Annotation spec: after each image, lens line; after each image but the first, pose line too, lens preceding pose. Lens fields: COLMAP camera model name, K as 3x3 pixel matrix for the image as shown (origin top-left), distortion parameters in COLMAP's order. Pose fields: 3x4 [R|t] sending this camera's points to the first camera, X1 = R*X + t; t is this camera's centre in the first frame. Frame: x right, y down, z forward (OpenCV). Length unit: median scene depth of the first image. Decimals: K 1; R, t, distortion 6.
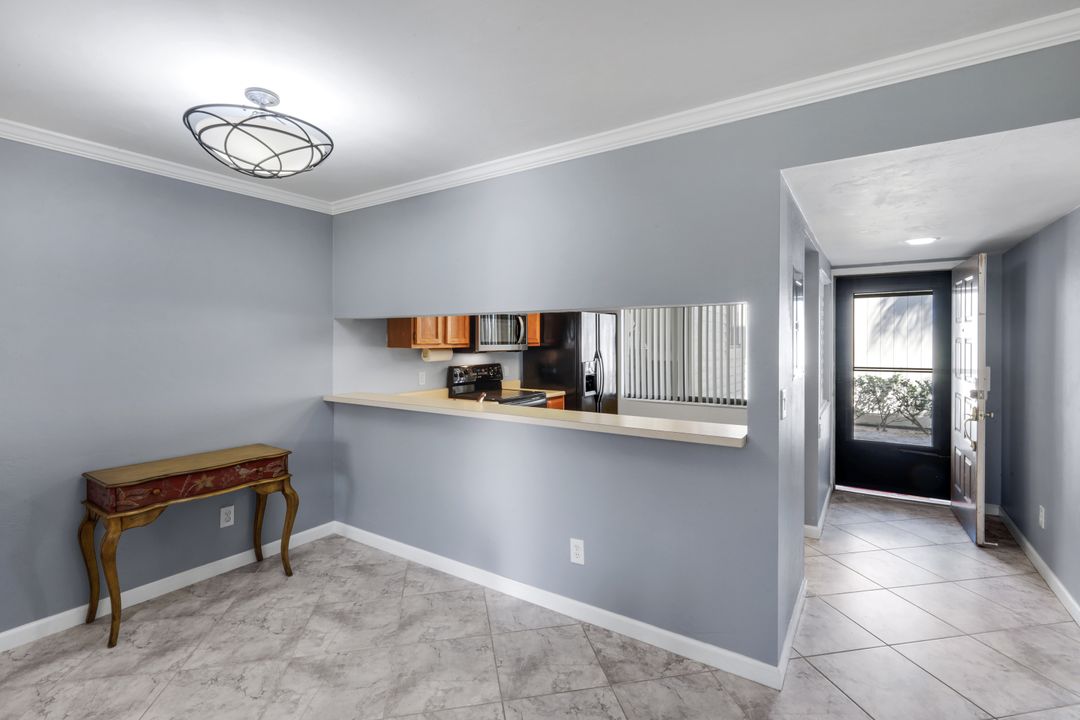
lens RADIAL K [[478.4, 0, 545.9], [0, 478.4, 352.4], [0, 0, 1]] dist [-0.002917, -0.000408]
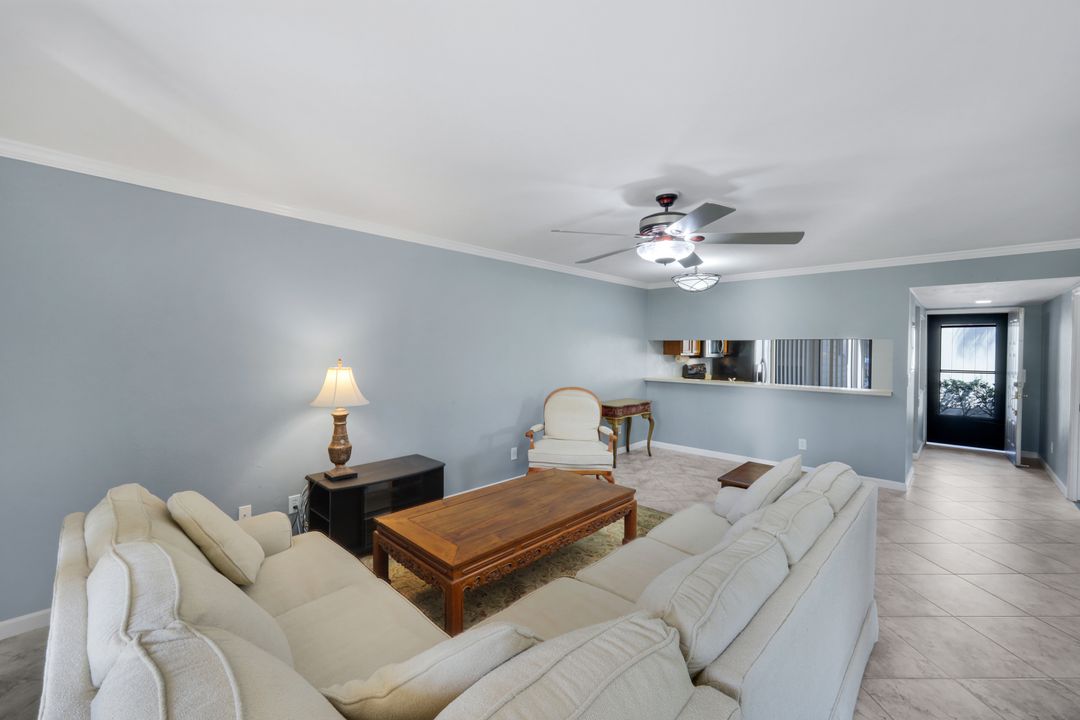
lens RADIAL K [[438.4, 0, 533.7], [0, 438.4, 359.7], [0, 0, 1]] dist [-0.000892, -0.000416]
pose [[0.984642, 0.014734, -0.173965, -0.513264], [-0.014368, 0.999891, 0.003365, 0.011286], [0.173996, -0.000813, 0.984746, -0.791119]]
